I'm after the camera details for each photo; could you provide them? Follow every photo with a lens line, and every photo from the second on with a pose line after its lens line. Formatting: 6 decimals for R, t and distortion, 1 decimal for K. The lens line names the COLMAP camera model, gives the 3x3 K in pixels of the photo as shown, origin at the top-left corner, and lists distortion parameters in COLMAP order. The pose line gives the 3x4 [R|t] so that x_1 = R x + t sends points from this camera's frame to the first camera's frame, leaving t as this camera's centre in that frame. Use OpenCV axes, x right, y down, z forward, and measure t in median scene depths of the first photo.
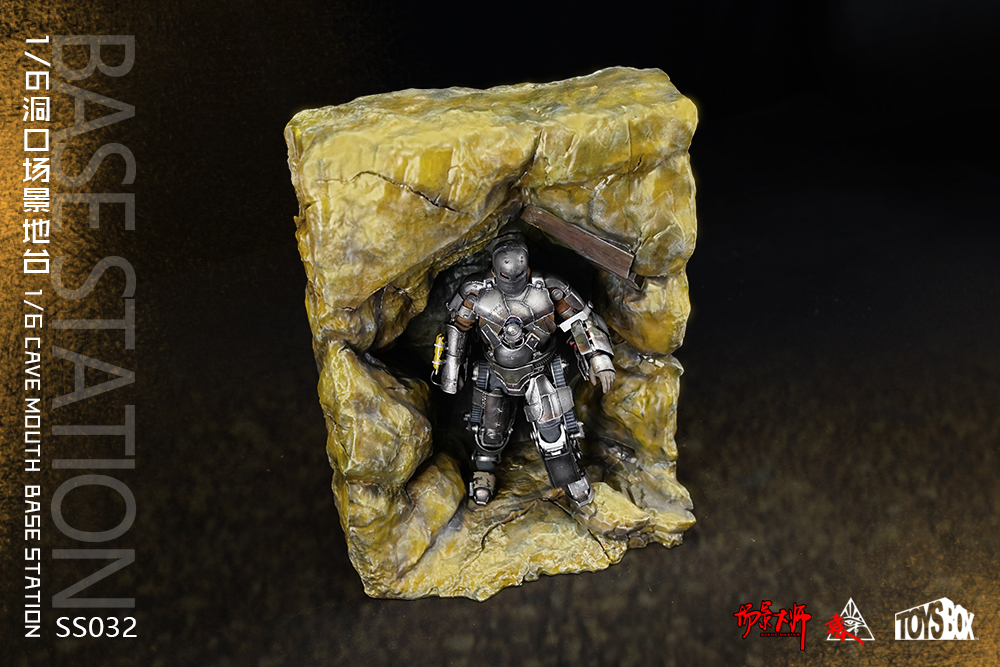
lens RADIAL K [[1099.2, 0, 500.0], [0, 1099.2, 333.5], [0, 0, 1]] dist [0.000096, -0.002174]
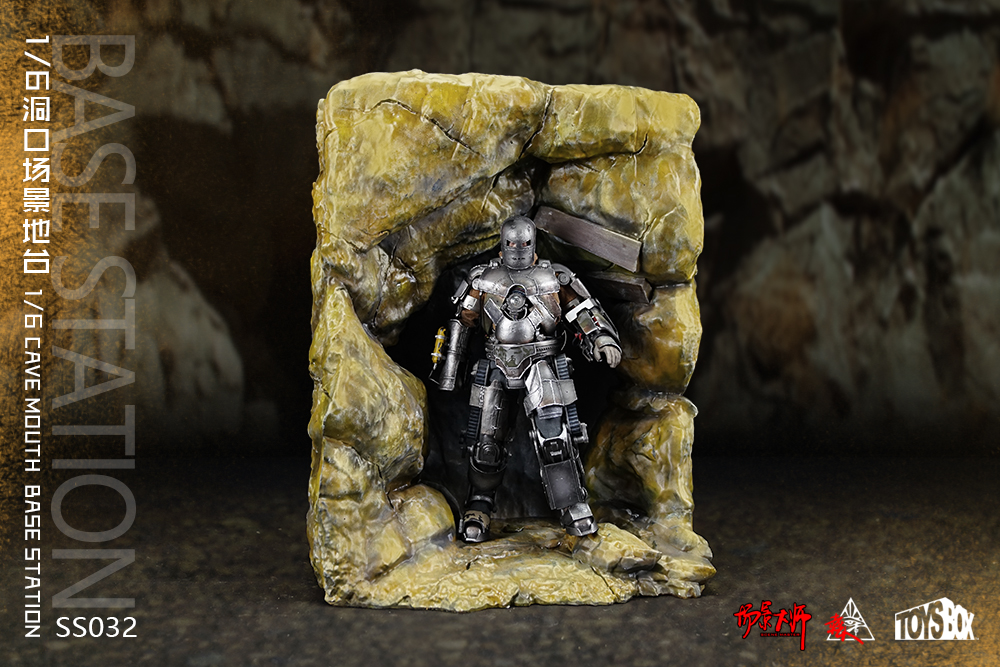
lens RADIAL K [[1099.2, 0, 500.0], [0, 1099.2, 333.5], [0, 0, 1]] dist [0.000096, -0.002174]
pose [[0.997105, 0.052005, -0.055465, 0.053836], [-0.073076, 0.856922, -0.510239, 0.530147], [0.020994, 0.512816, 0.858242, 0.179117]]
